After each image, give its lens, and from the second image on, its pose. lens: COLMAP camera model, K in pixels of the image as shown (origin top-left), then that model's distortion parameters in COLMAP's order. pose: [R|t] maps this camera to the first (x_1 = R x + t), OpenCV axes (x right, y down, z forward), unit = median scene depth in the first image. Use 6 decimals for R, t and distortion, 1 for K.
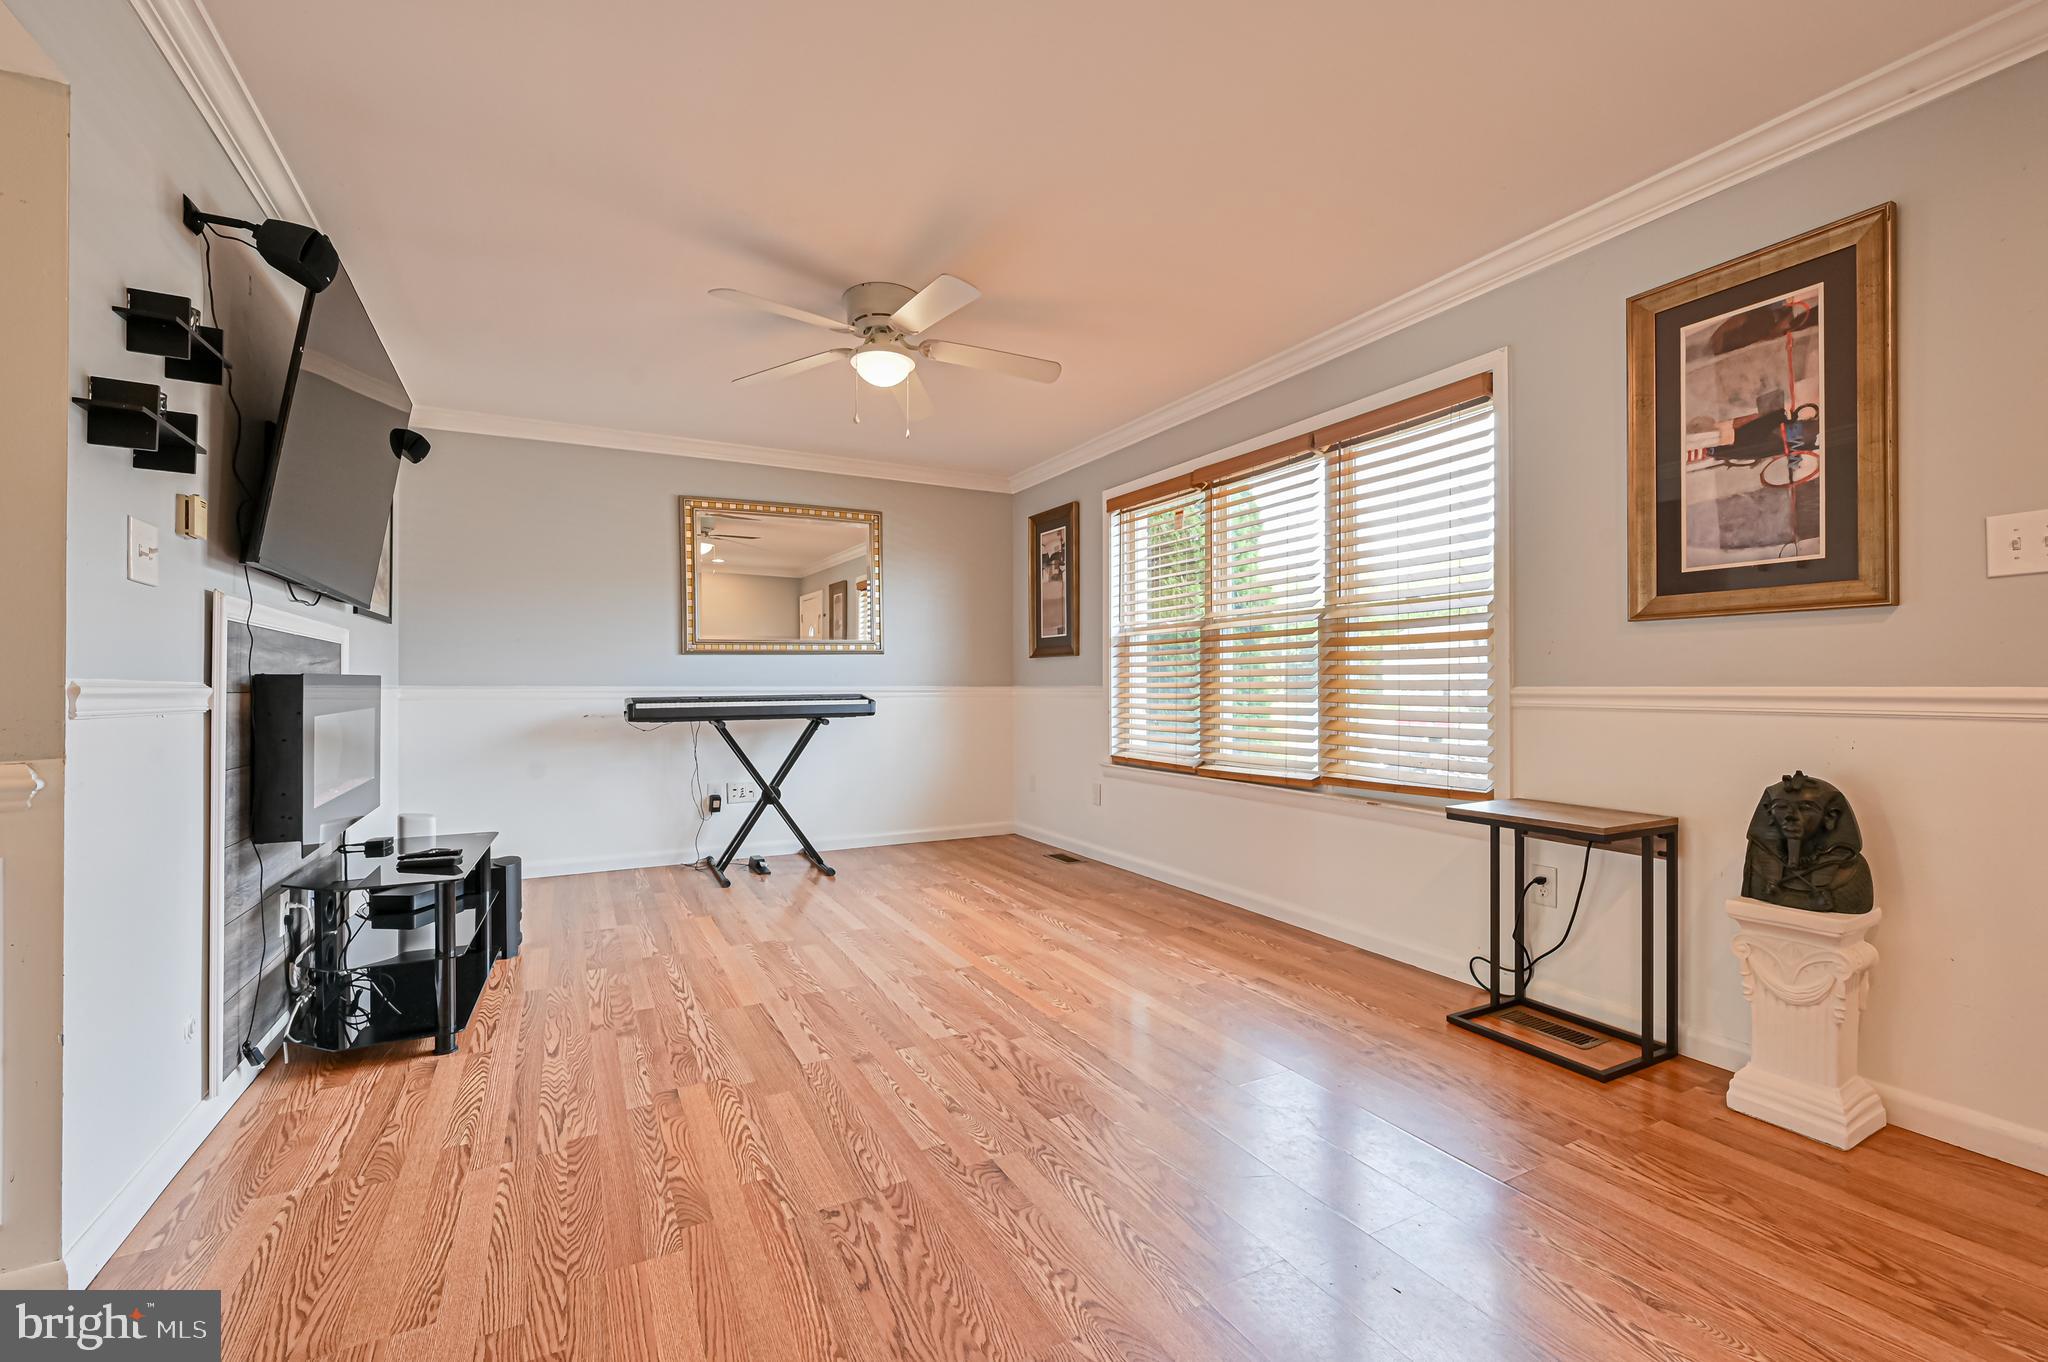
lens RADIAL K [[868.5, 0, 1024.0], [0, 868.5, 681.0], [0, 0, 1]] dist [-0.000221, 0.000013]
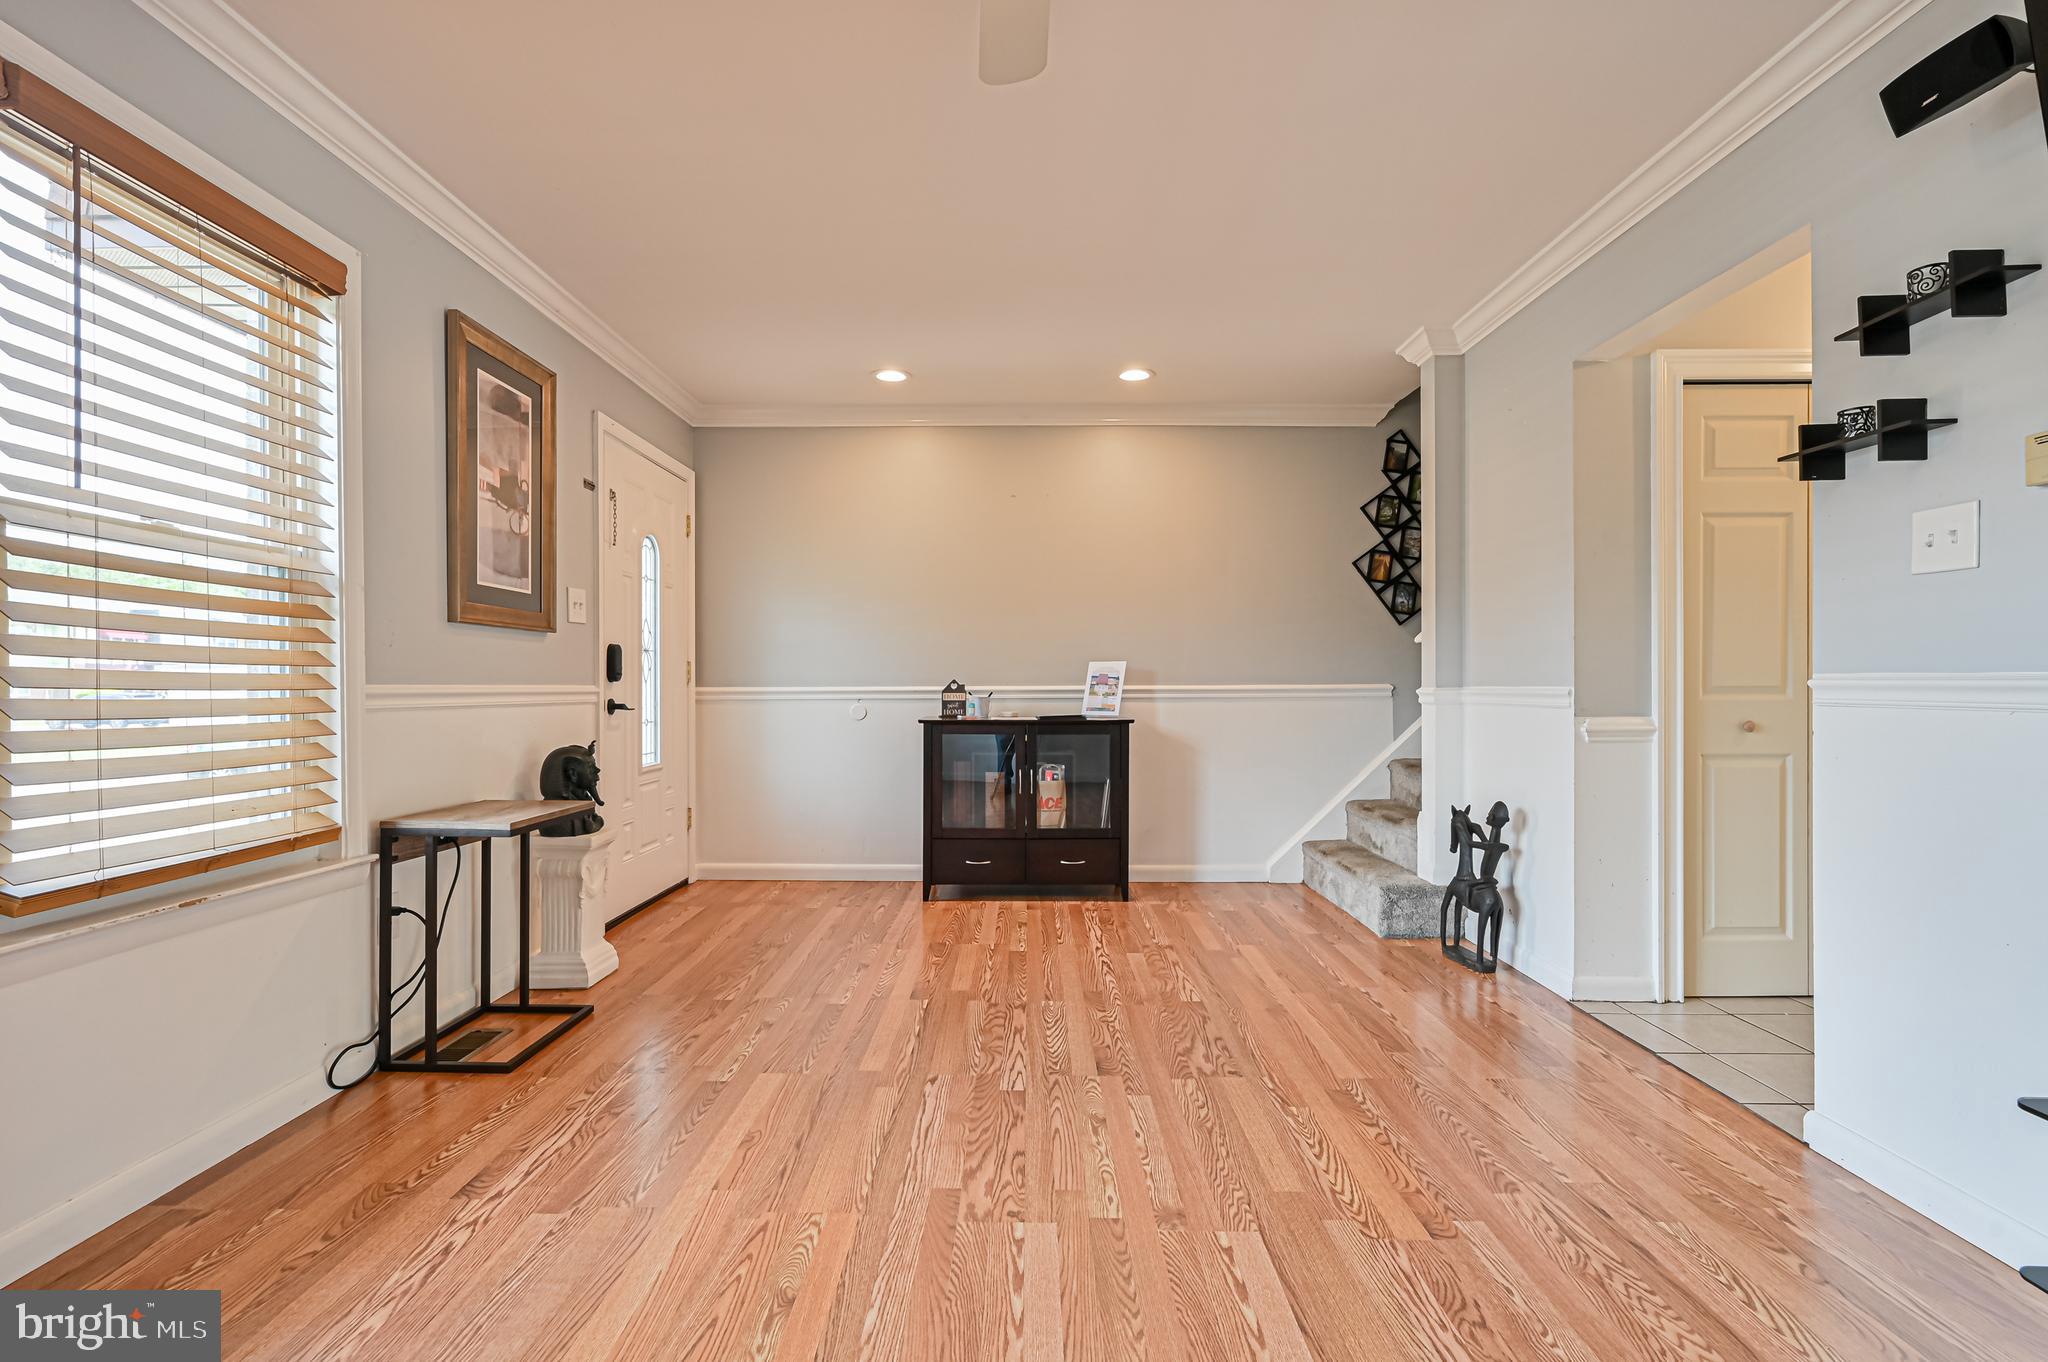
lens RADIAL K [[913.4, 0, 1019.5], [0, 913.4, 684.4], [0, 0, 1]] dist [-0.000514, 0.000333]
pose [[-0.879379, 0.003380, 0.476111, -0.295796], [-0.000058, 0.999974, -0.007206, 0.010109], [-0.476123, -0.006364, -0.879355, 1.176494]]
